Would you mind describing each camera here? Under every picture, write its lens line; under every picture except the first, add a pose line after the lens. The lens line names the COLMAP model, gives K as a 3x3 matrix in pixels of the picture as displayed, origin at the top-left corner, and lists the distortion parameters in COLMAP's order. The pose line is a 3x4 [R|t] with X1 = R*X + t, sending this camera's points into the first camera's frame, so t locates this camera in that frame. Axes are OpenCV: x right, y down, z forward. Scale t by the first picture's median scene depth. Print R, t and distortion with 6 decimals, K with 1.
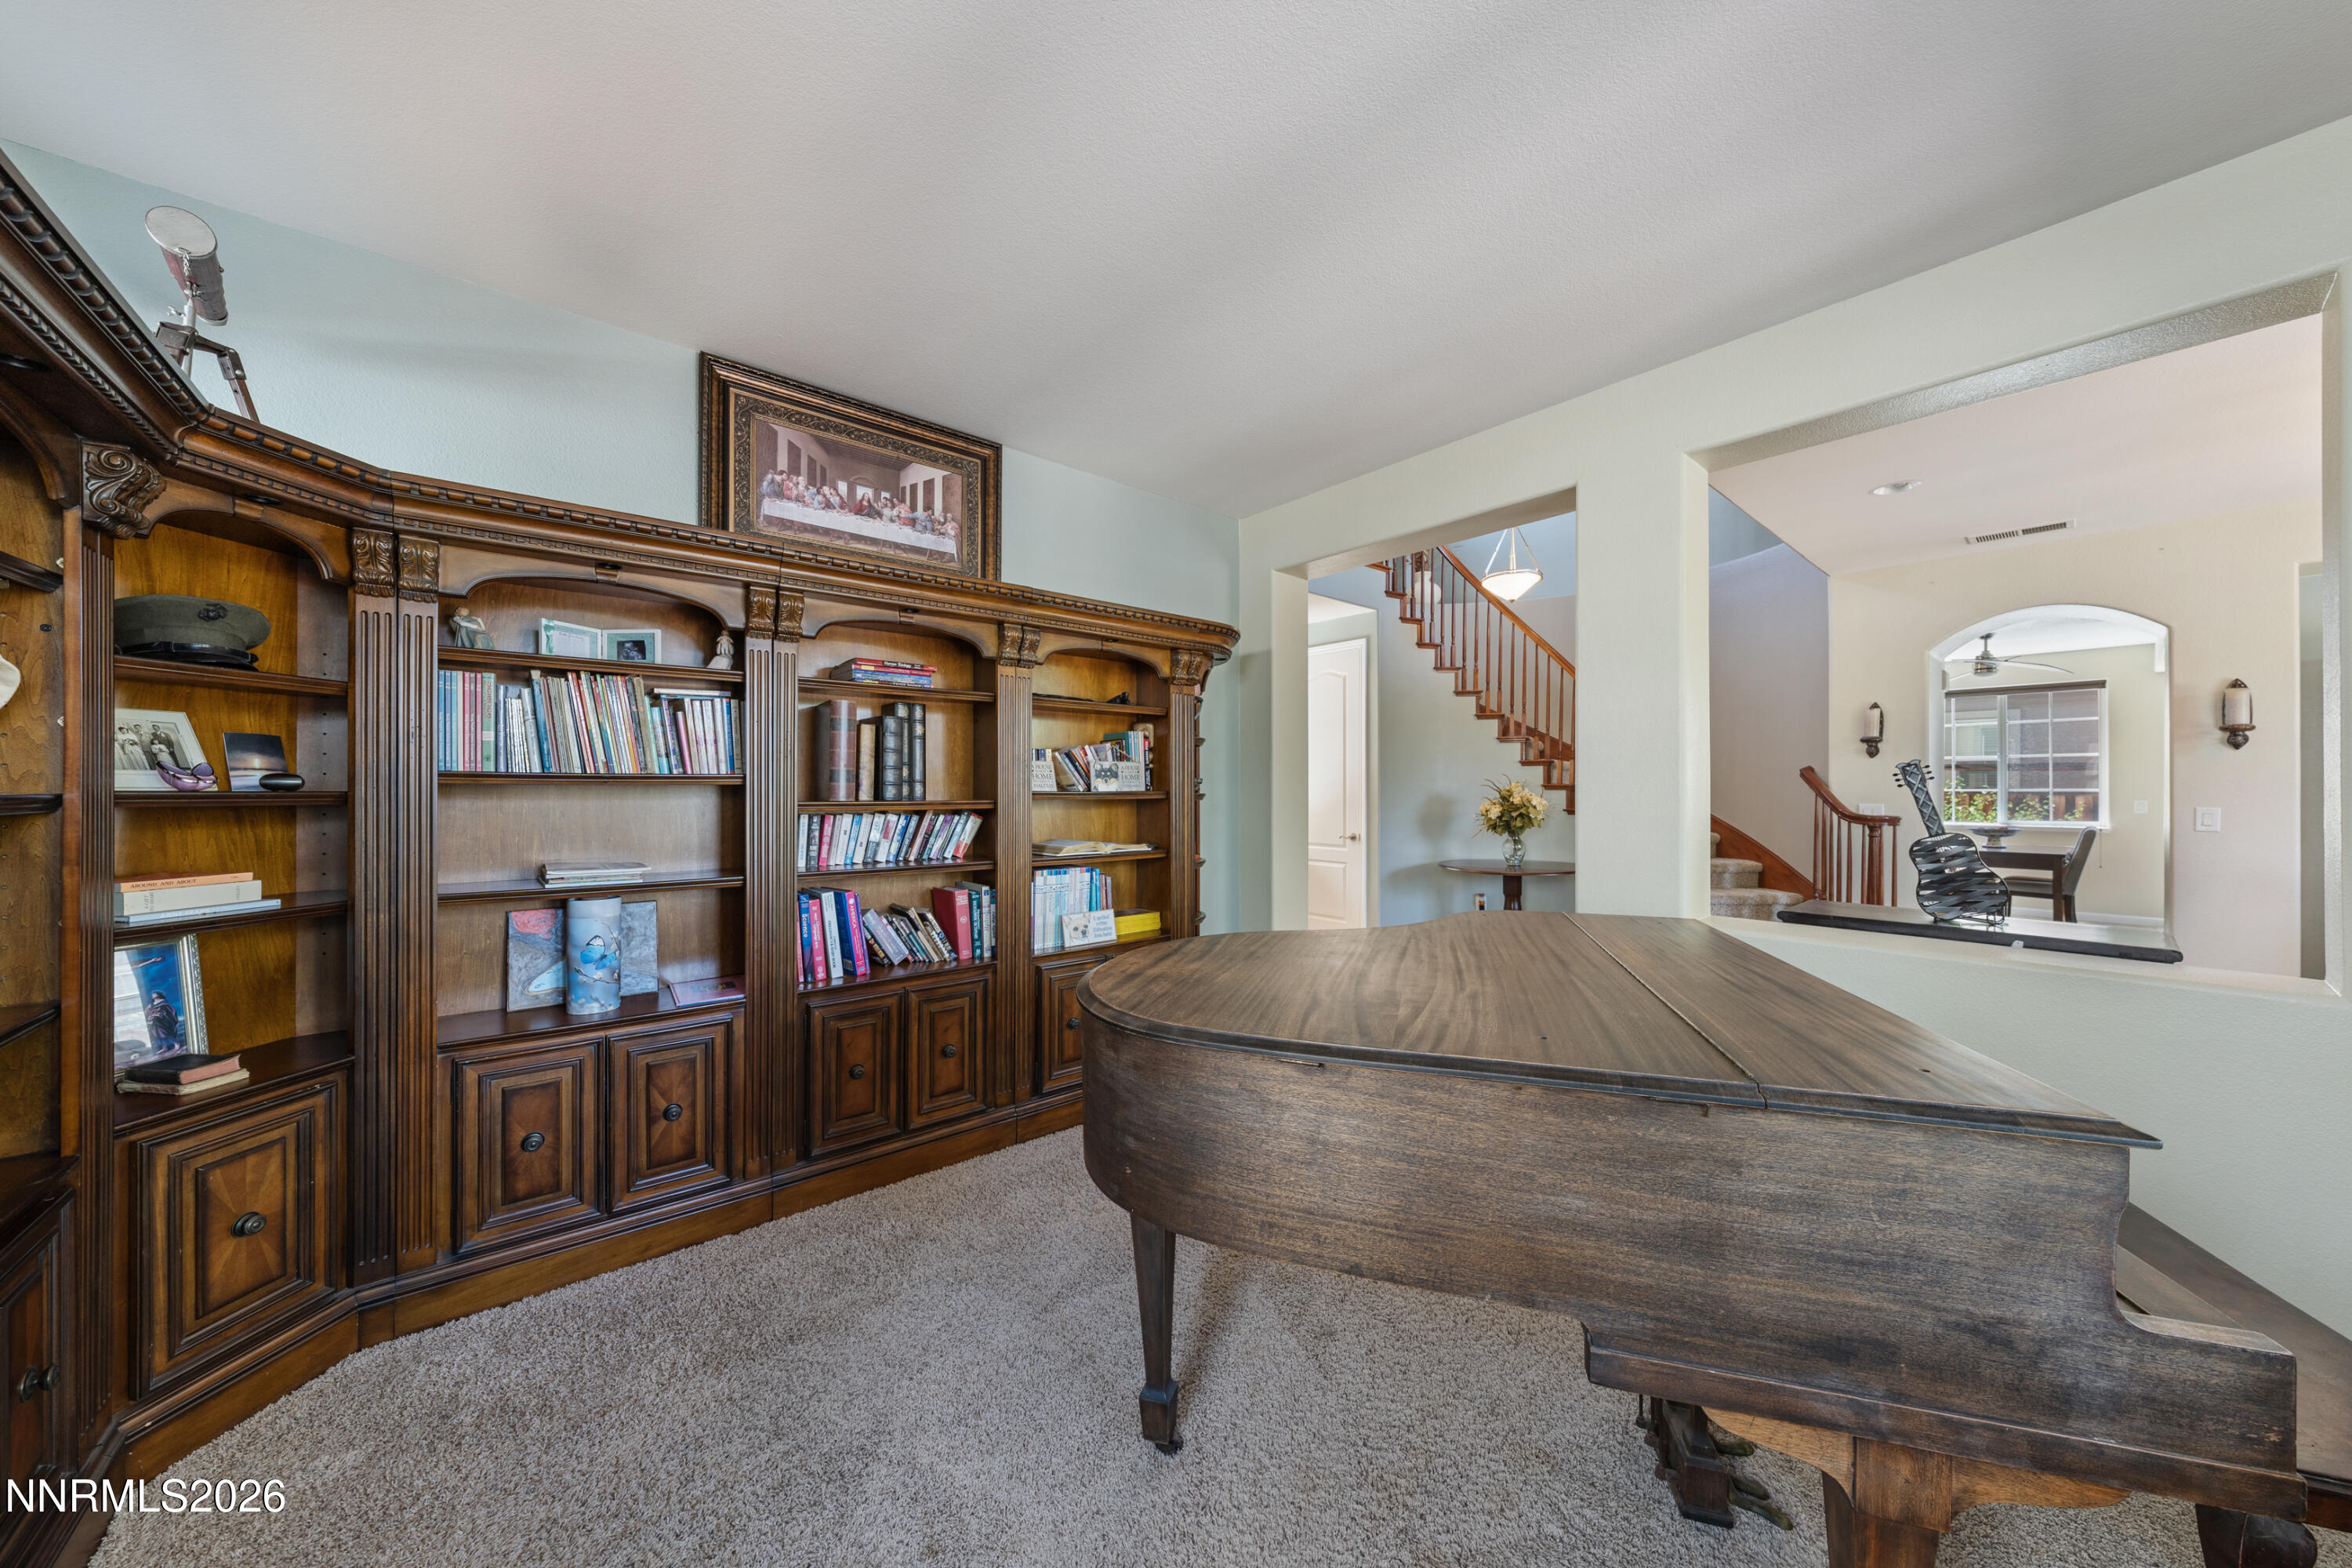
lens RADIAL K [[799.4, 0, 1185.8], [0, 799.4, 791.9], [0, 0, 1]] dist [0.000048, 0.000225]
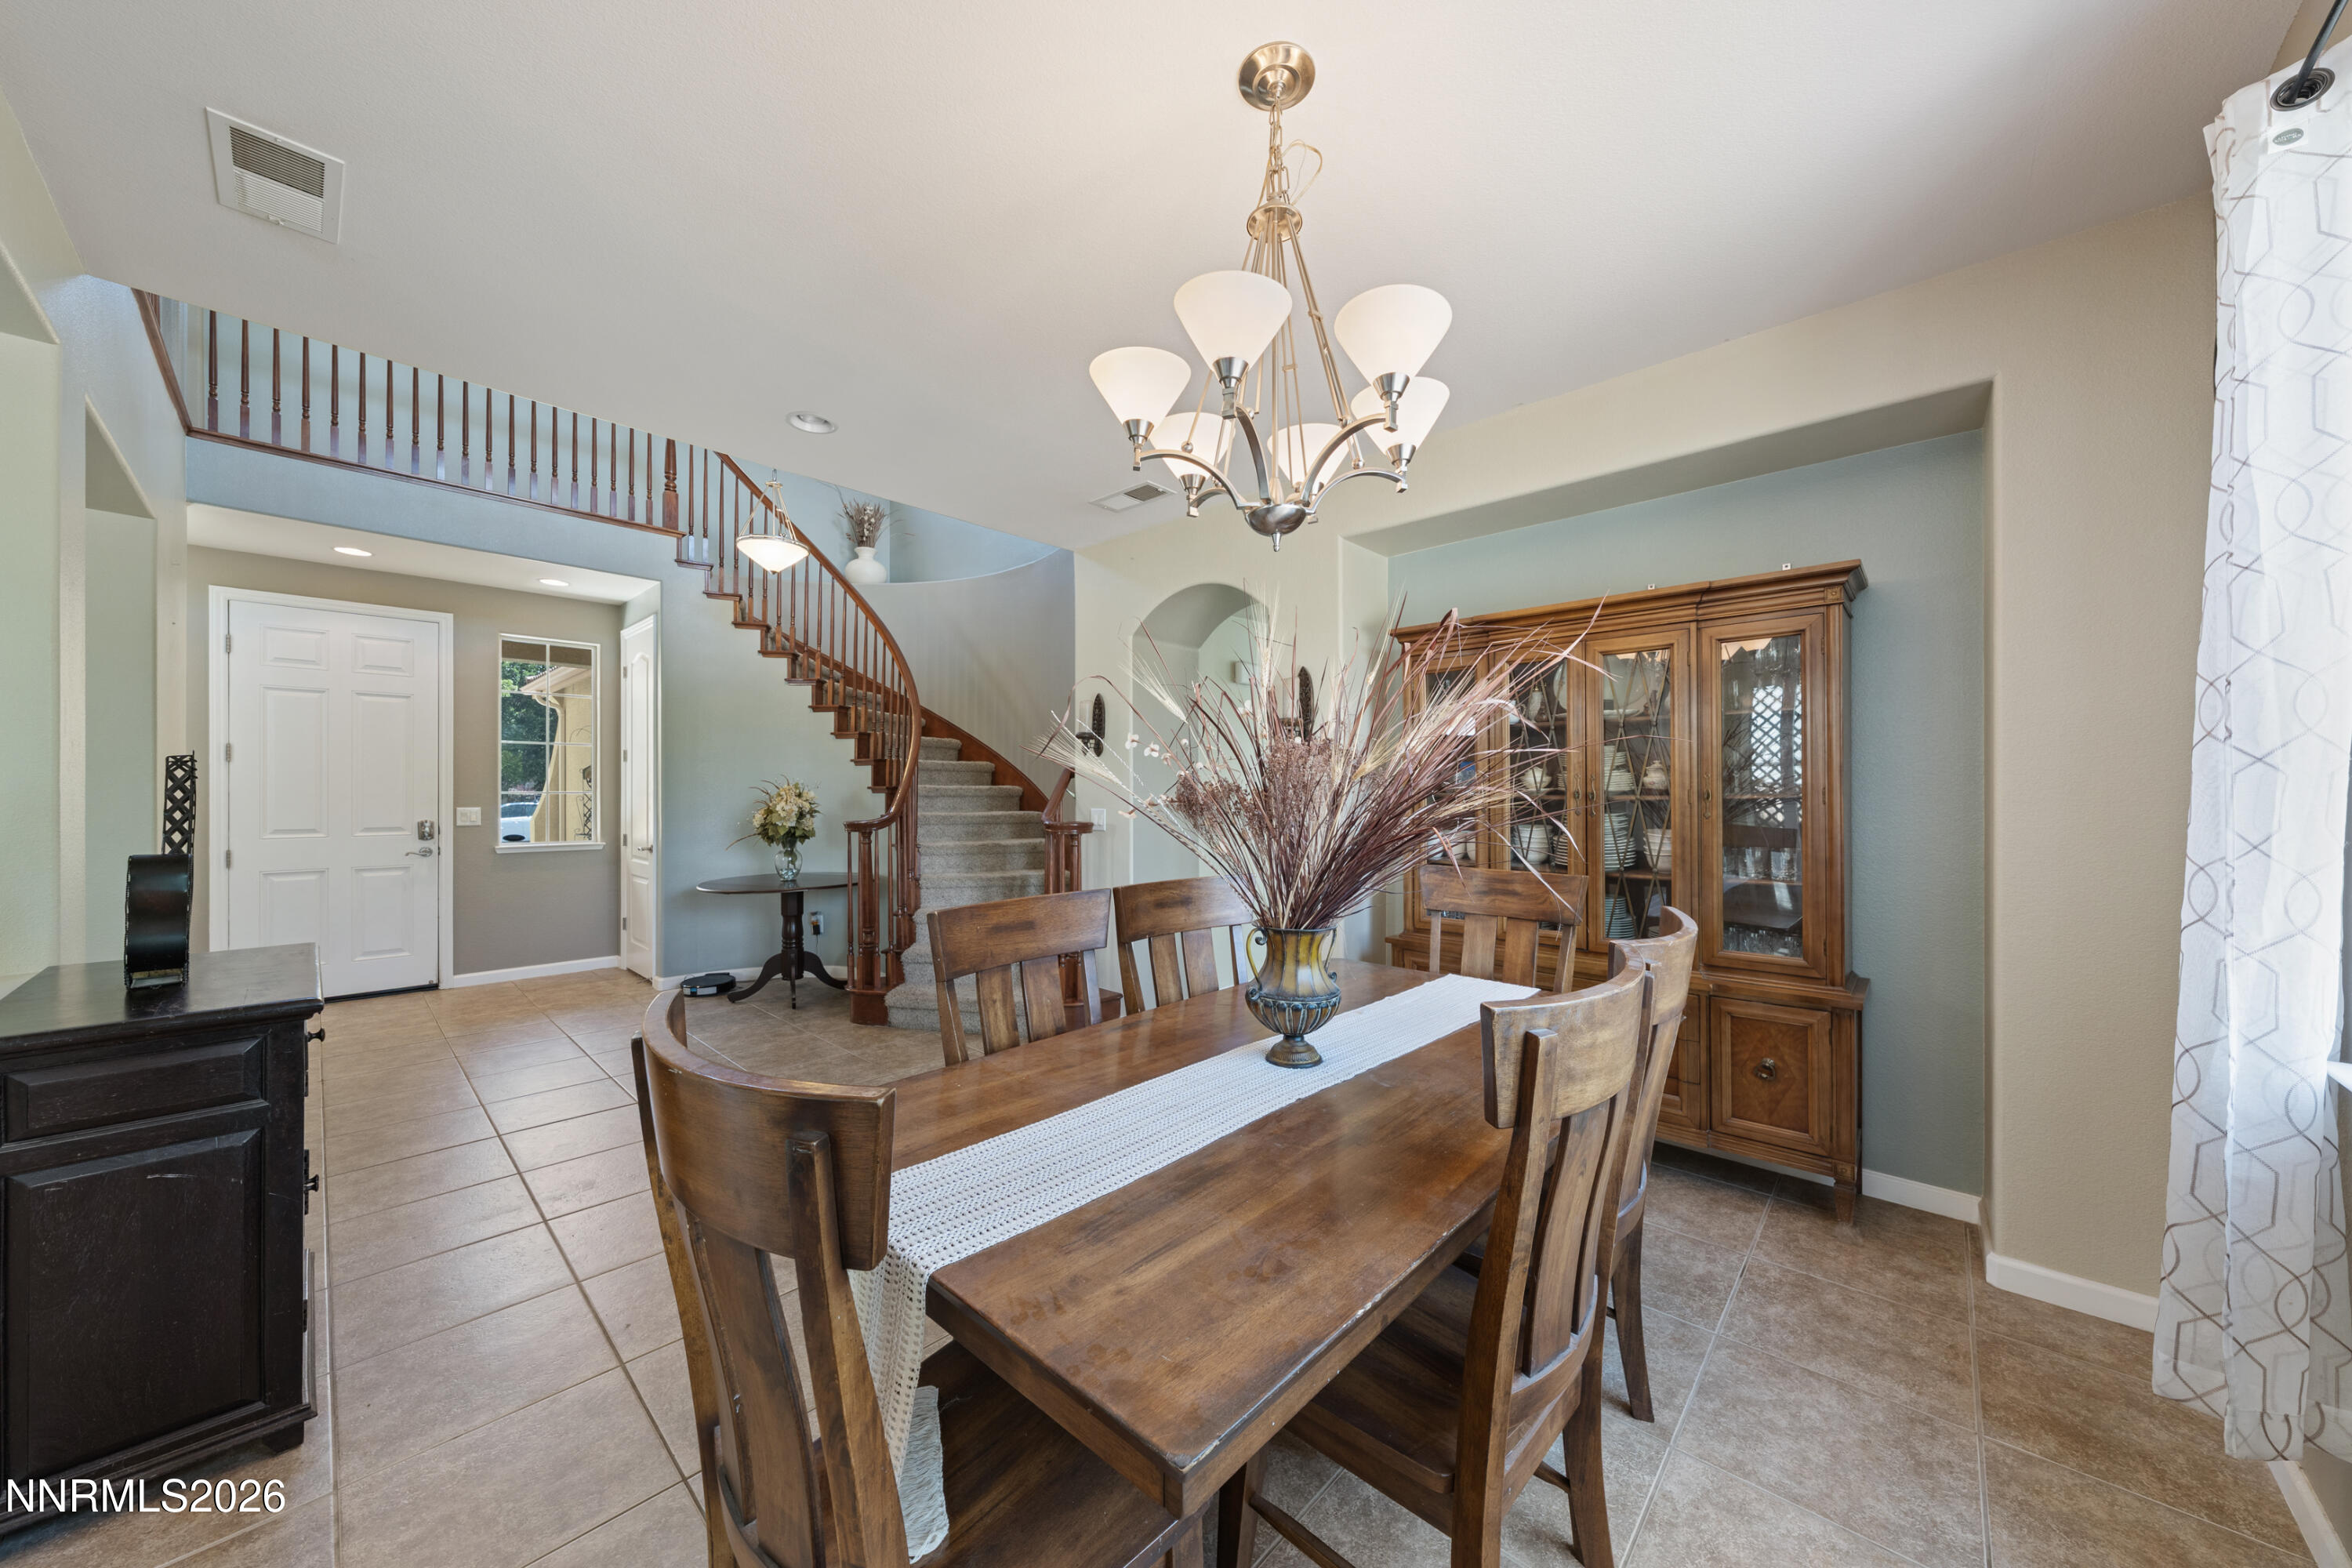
lens RADIAL K [[799.4, 0, 1168.5], [0, 799.4, 787.3], [0, 0, 1]] dist [0.000048, 0.000225]
pose [[0.994257, -0.001165, 0.107011, 0.751342], [0.002198, 0.999952, -0.009533, 0.000230], [-0.106995, 0.009713, 0.994212, 0.099361]]
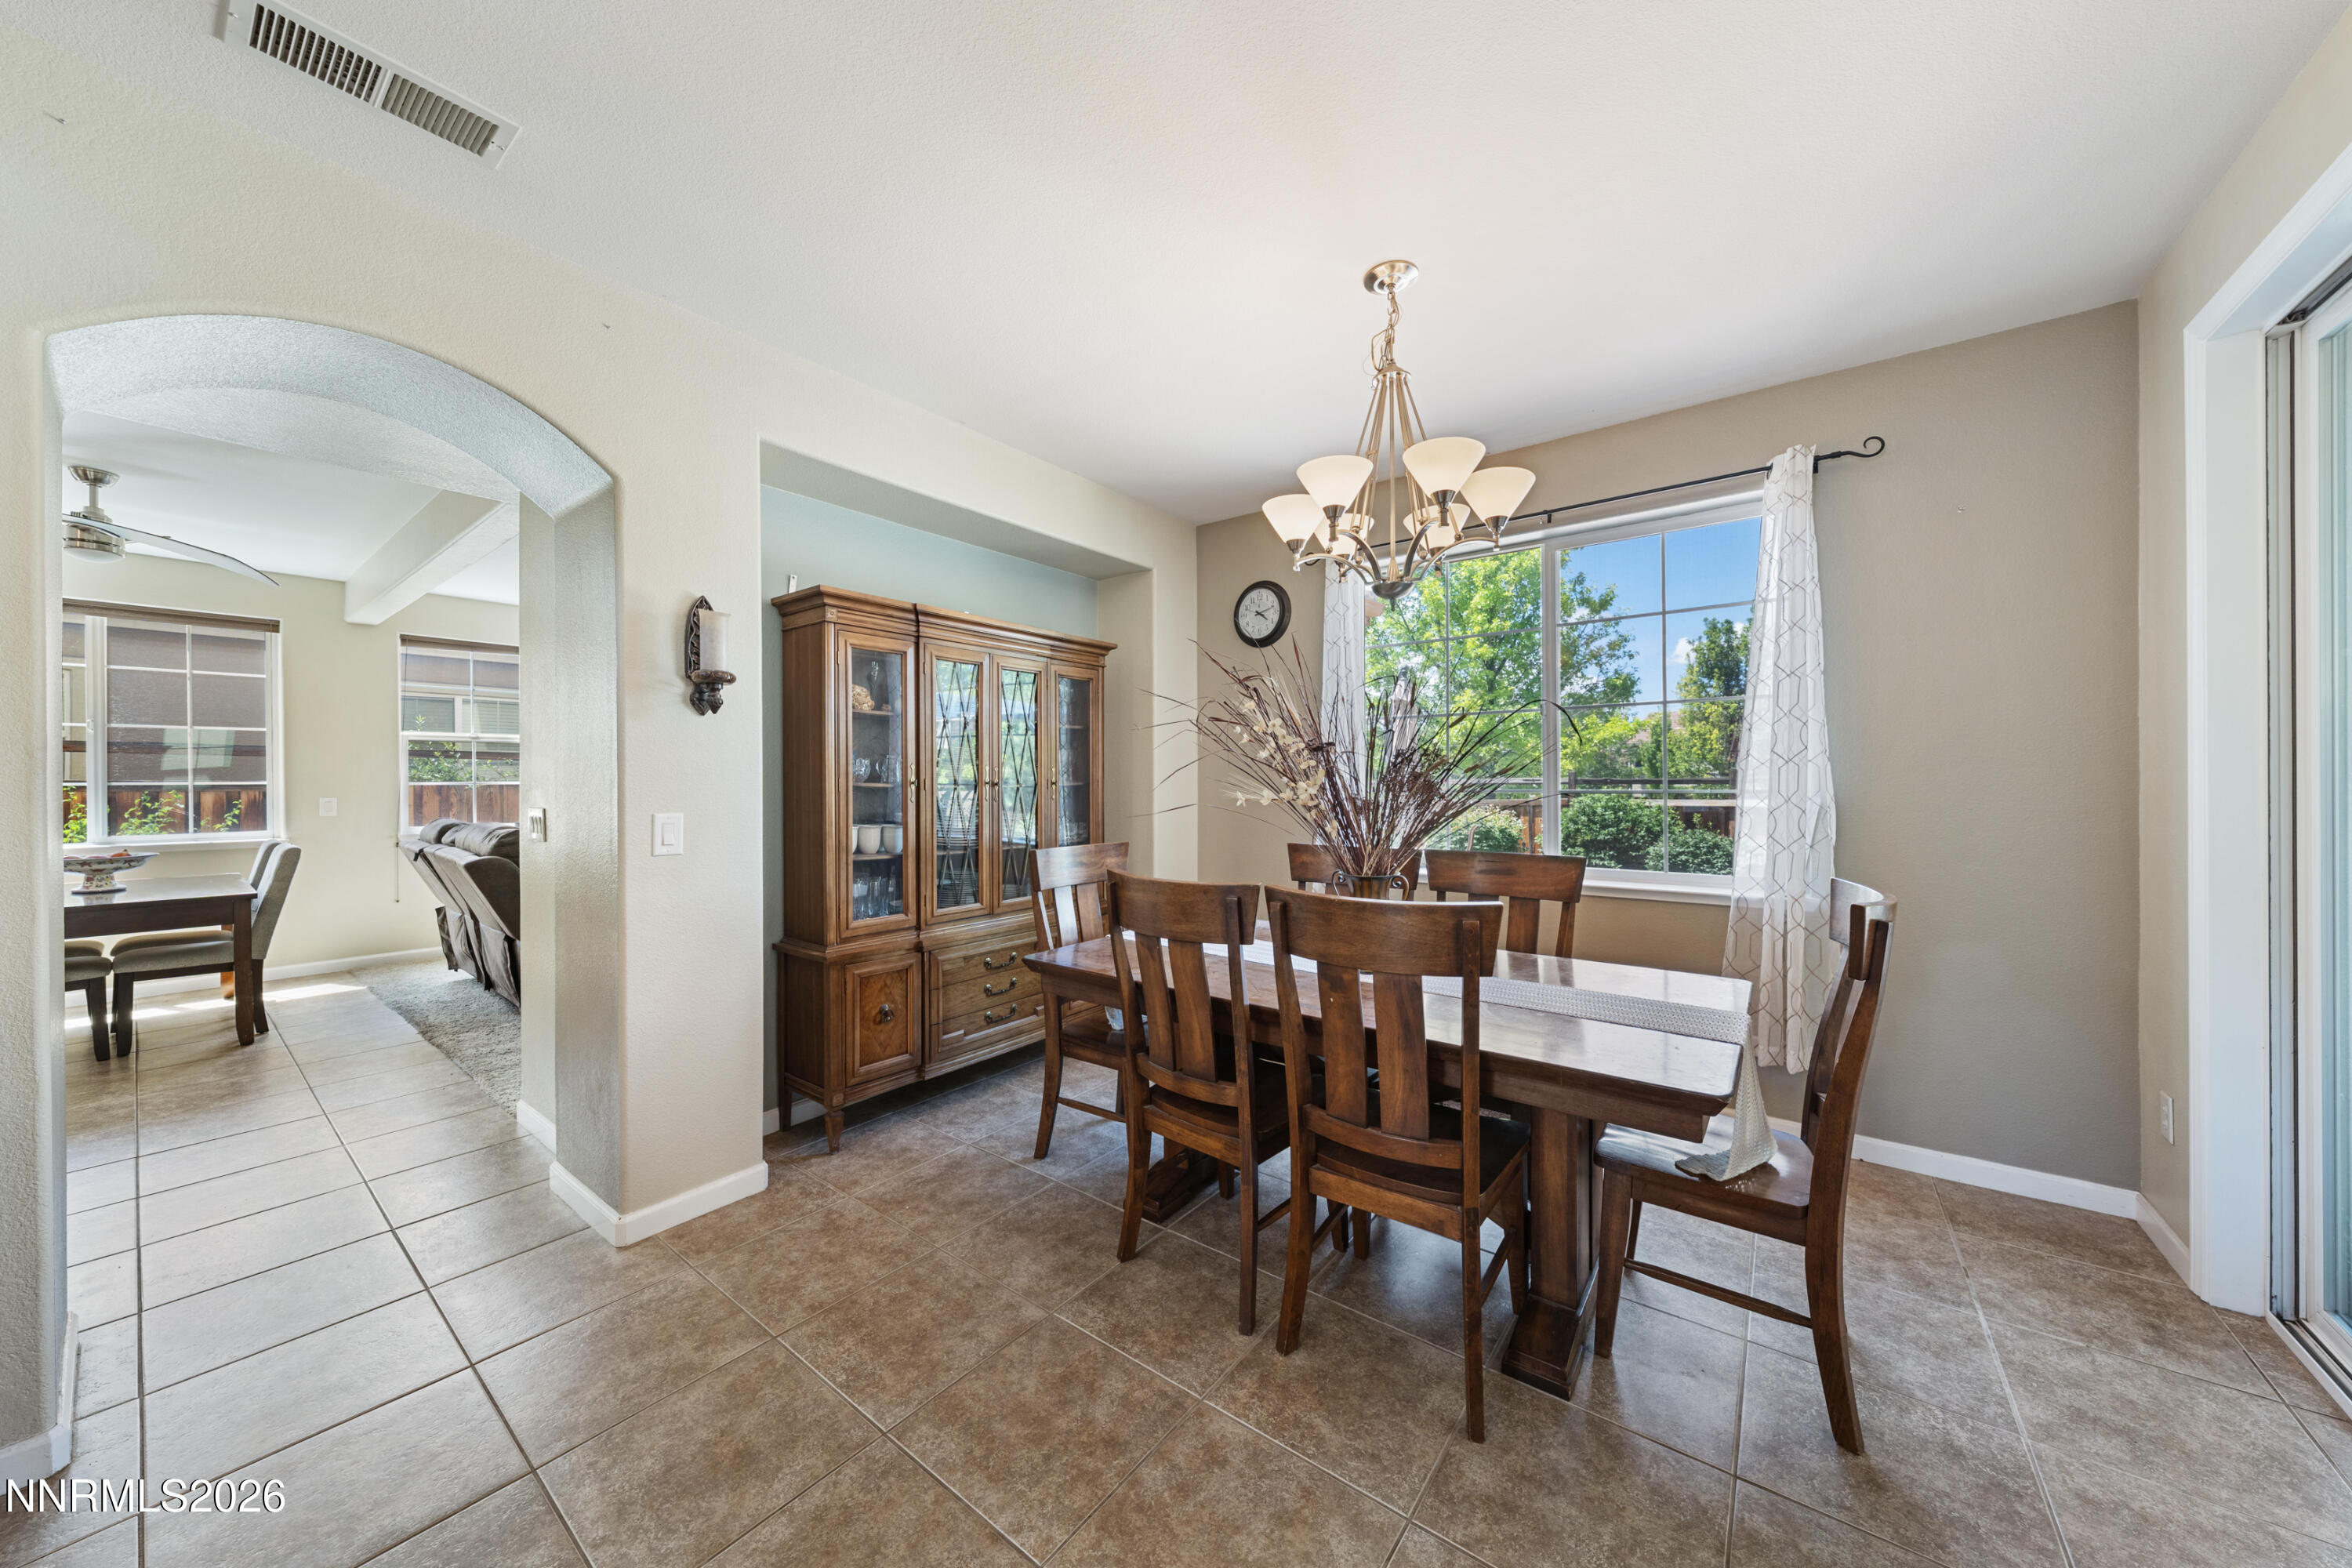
lens RADIAL K [[799.4, 0, 1183.8], [0, 799.4, 779.3], [0, 0, 1]] dist [0.000048, 0.000225]
pose [[-0.203986, 0.002791, 0.978970, 0.460905], [0.005566, 0.999983, -0.001691, -0.001009], [-0.978958, 0.005104, -0.203998, 0.540287]]
